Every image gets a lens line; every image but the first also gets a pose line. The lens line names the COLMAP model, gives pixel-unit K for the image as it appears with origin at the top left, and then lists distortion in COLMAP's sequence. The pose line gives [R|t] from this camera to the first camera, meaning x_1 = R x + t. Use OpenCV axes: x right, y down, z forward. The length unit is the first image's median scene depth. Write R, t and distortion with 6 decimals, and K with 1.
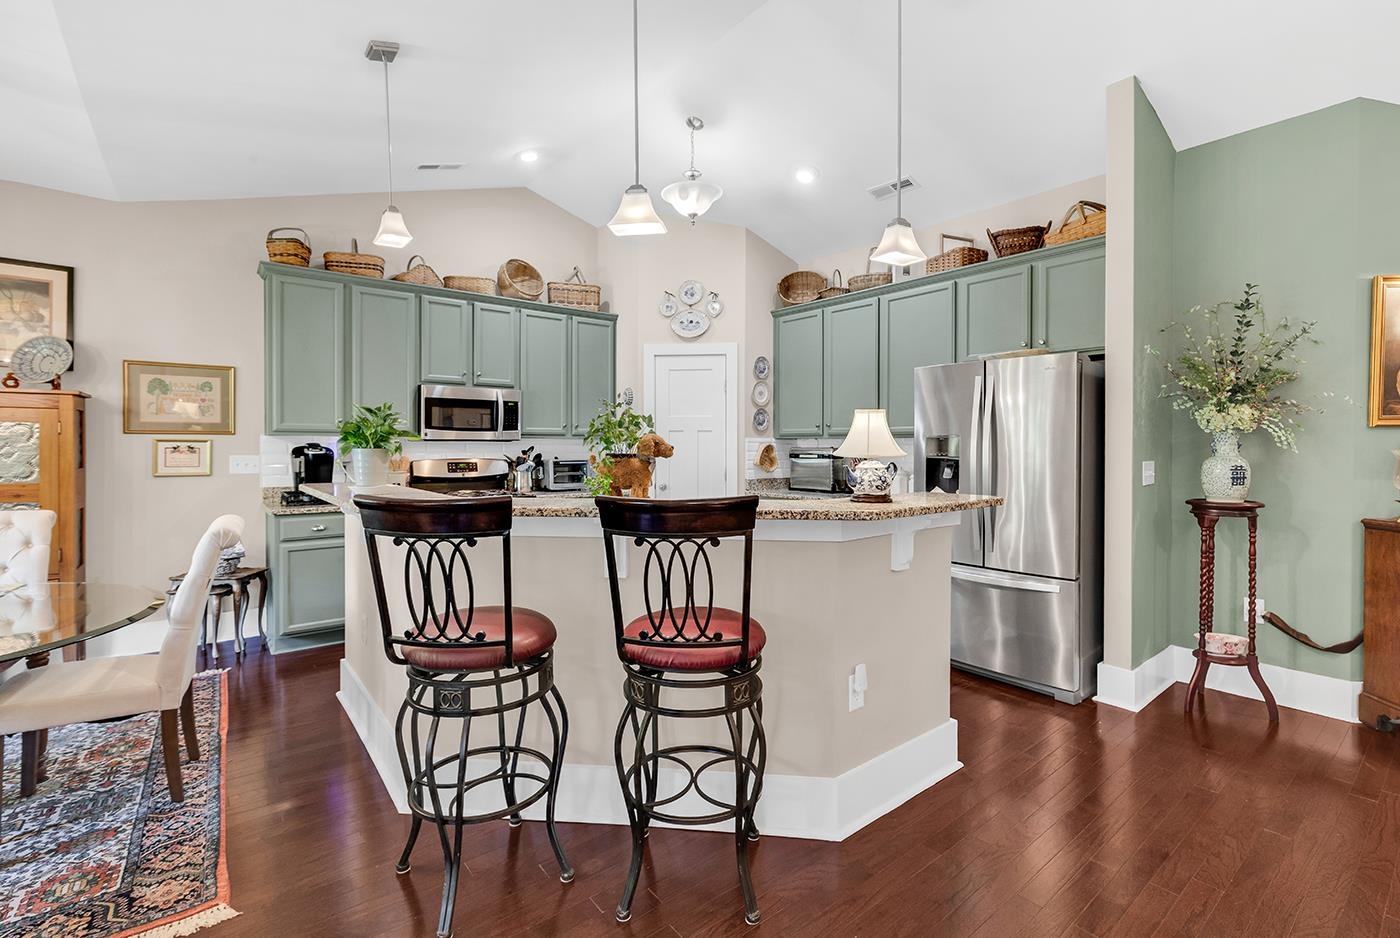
lens RADIAL K [[637.0, 0, 695.3], [0, 637.0, 447.0], [0, 0, 1]] dist [0.003592, 0.000405]
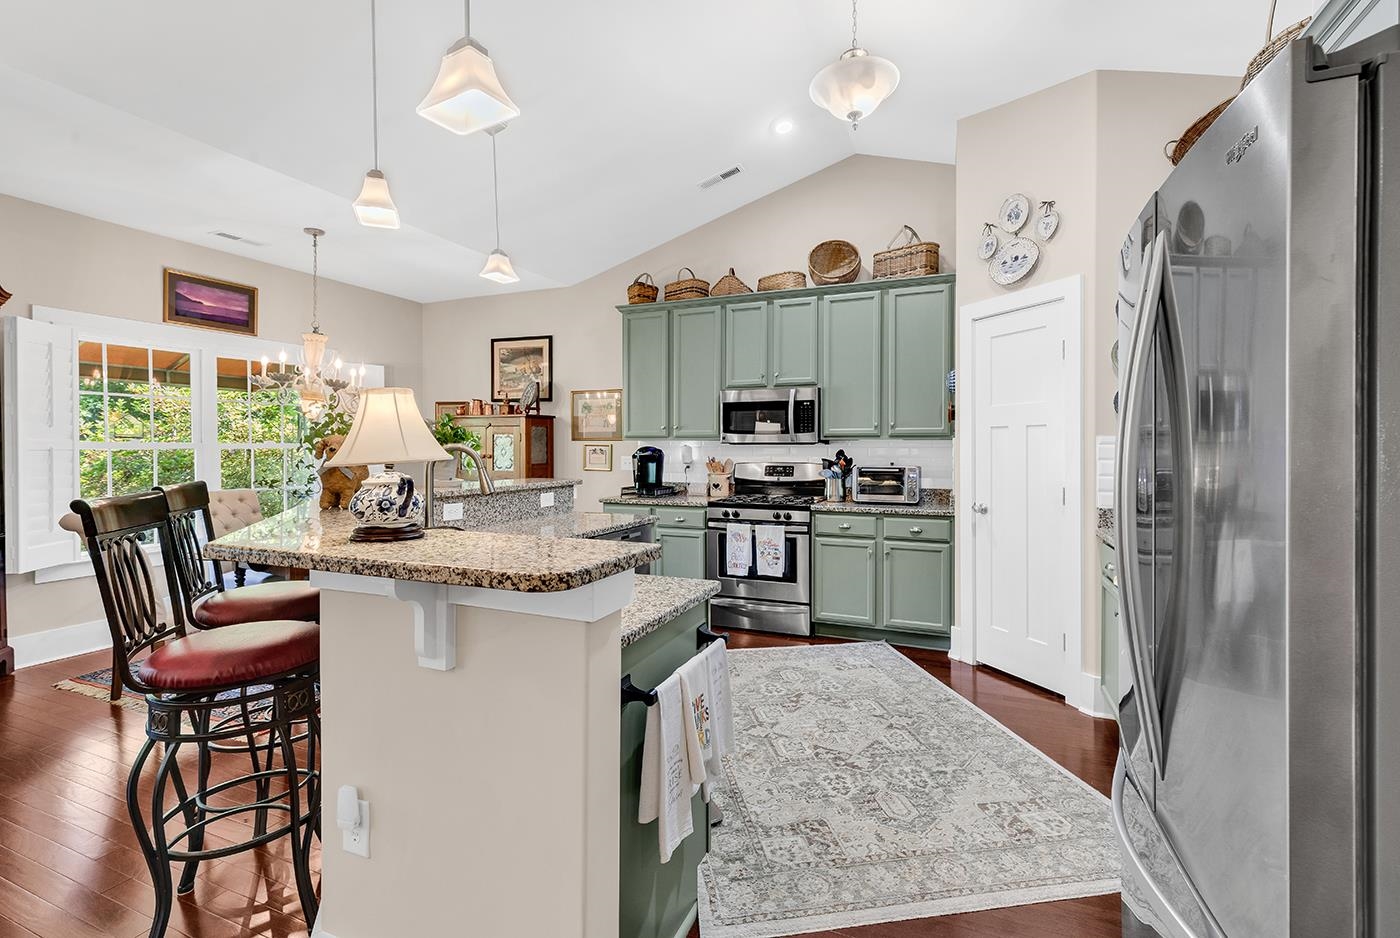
lens RADIAL K [[637.0, 0, 711.7], [0, 637.0, 454.9], [0, 0, 1]] dist [0.003592, 0.000405]
pose [[0.484359, 0.007909, -0.874834, 0.588789], [-0.004361, 0.999969, 0.006626, 0.000797], [0.874859, 0.000606, 0.484378, 0.586694]]
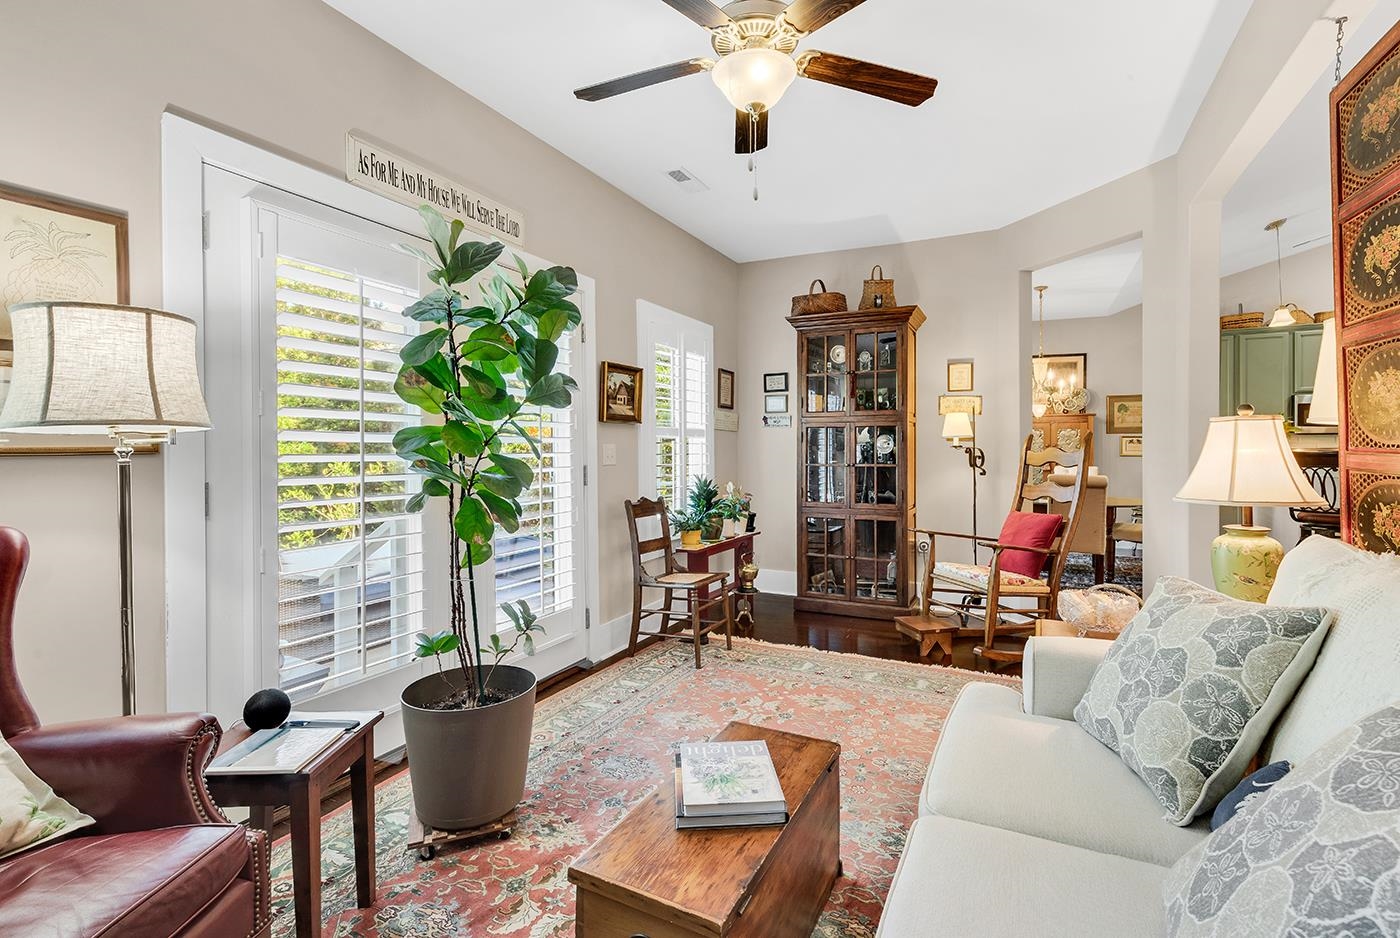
lens RADIAL K [[637.0, 0, 730.4], [0, 637.0, 454.6], [0, 0, 1]] dist [0.003592, 0.000405]
pose [[0.447704, 0.002033, -0.894180, 0.346895], [0.002623, 0.999990, 0.003587, 0.034213], [0.894178, -0.003952, 0.447694, -0.938243]]
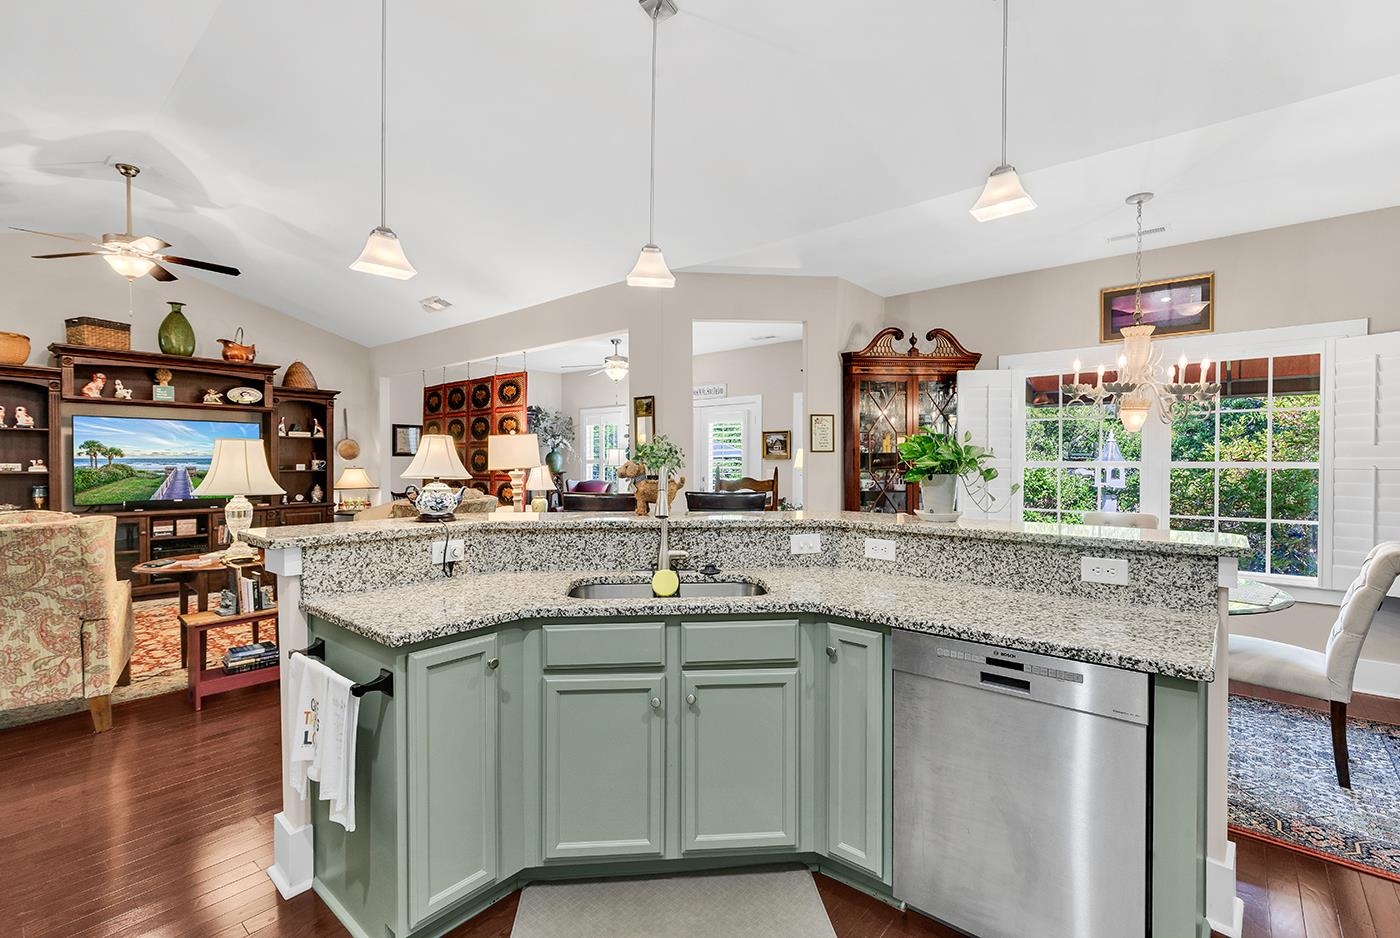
lens RADIAL K [[637.0, 0, 695.2], [0, 637.0, 471.1], [0, 0, 1]] dist [0.003592, 0.000405]
pose [[-0.981450, -0.003118, -0.191692, 0.025586], [-0.007131, 0.999770, 0.020247, -0.013127], [0.191584, 0.021238, -0.981246, 1.304518]]
